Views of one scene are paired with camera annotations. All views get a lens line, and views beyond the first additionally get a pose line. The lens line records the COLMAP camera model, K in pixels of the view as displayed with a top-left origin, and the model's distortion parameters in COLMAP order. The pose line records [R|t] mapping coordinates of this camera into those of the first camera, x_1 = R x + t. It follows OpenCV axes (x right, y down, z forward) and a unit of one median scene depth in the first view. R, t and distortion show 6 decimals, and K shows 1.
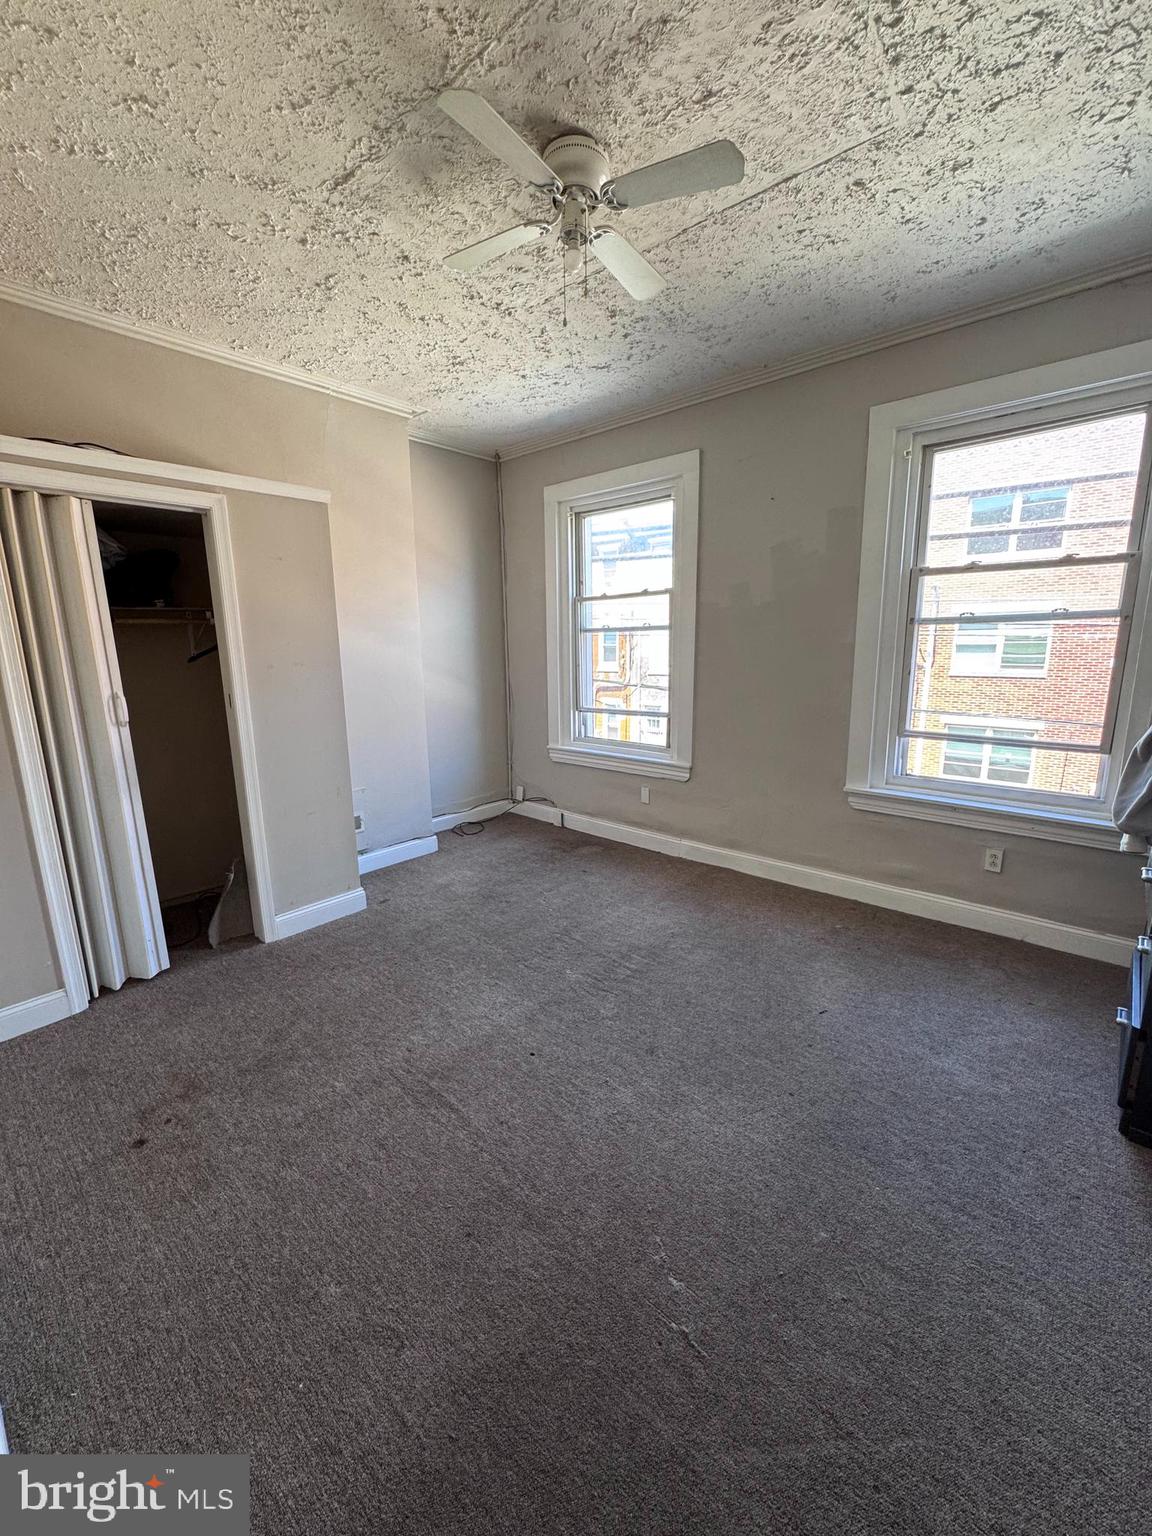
lens RADIAL K [[613.5, 0, 578.8], [0, 613.5, 764.0], [0, 0, 1]] dist [-0.002035, -0.000085]
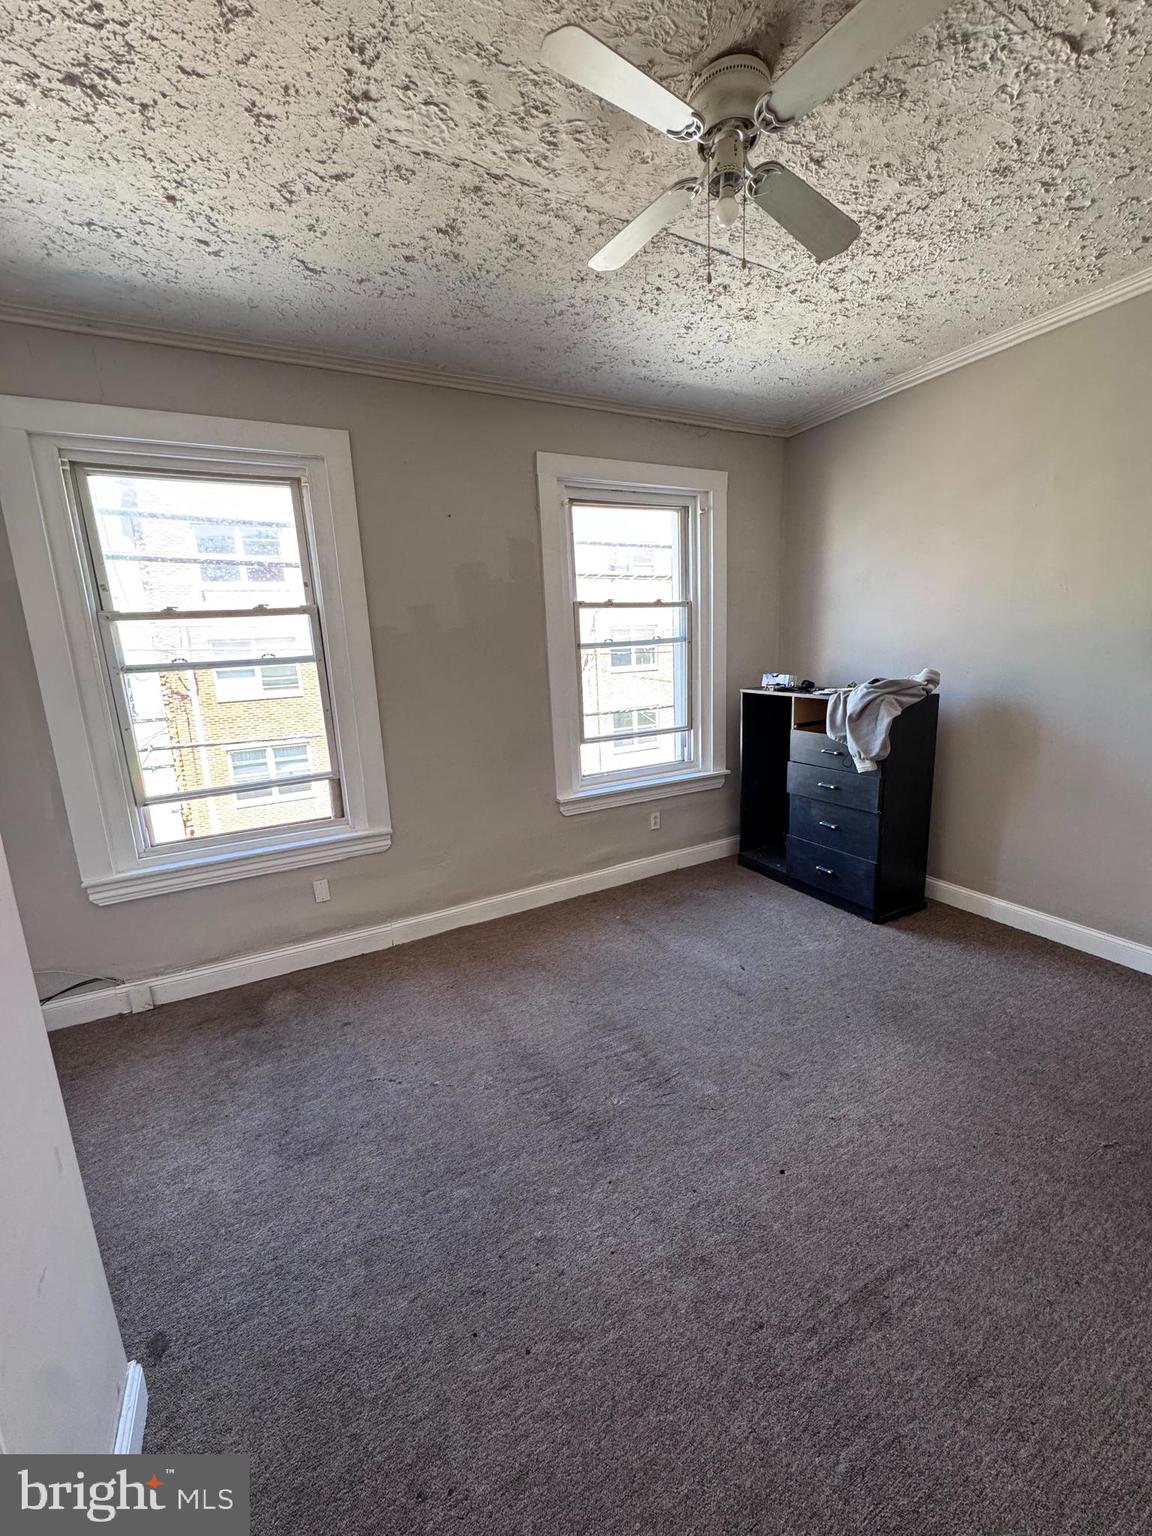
lens RADIAL K [[613.5, 0, 578.8], [0, 613.5, 764.0], [0, 0, 1]] dist [-0.002035, -0.000085]
pose [[0.353387, -0.186007, 0.916798, -0.533133], [0.223010, 0.968528, 0.110542, -0.134569], [-0.908507, 0.165391, 0.383746, 0.545876]]
